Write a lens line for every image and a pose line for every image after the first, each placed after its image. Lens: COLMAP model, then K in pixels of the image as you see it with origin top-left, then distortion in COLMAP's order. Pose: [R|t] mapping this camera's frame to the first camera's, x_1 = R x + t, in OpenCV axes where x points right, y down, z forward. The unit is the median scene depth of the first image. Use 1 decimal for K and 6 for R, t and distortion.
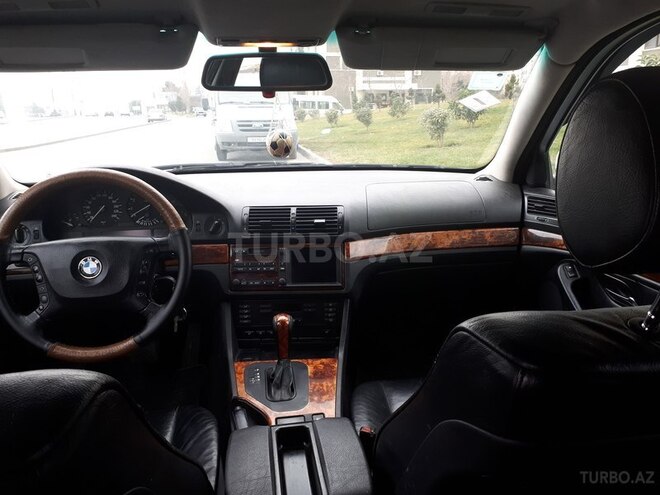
lens RADIAL K [[522.8, 0, 330.0], [0, 522.8, 247.5], [0, 0, 1]] dist [-0.029278, -0.004215]
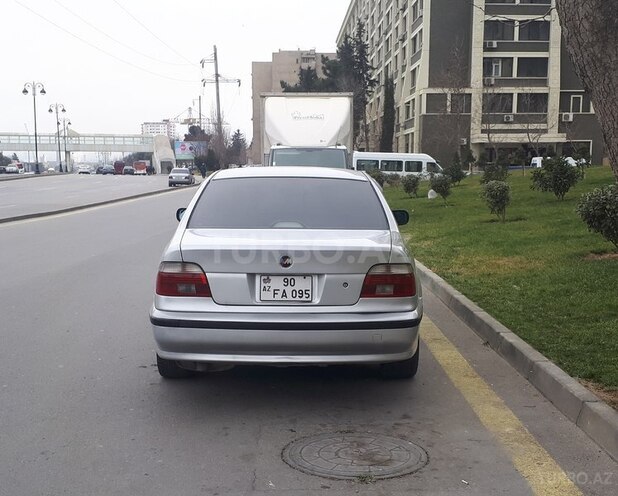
lens RADIAL K [[526.2, 0, 309.0], [0, 526.2, 248.0], [0, 0, 1]] dist [0.005093, 0.001723]
pose [[0.990584, 0.027064, -0.134205, -0.059098], [-0.044665, 0.990517, -0.129931, -0.070301], [0.129415, 0.134702, 0.982399, 0.323347]]
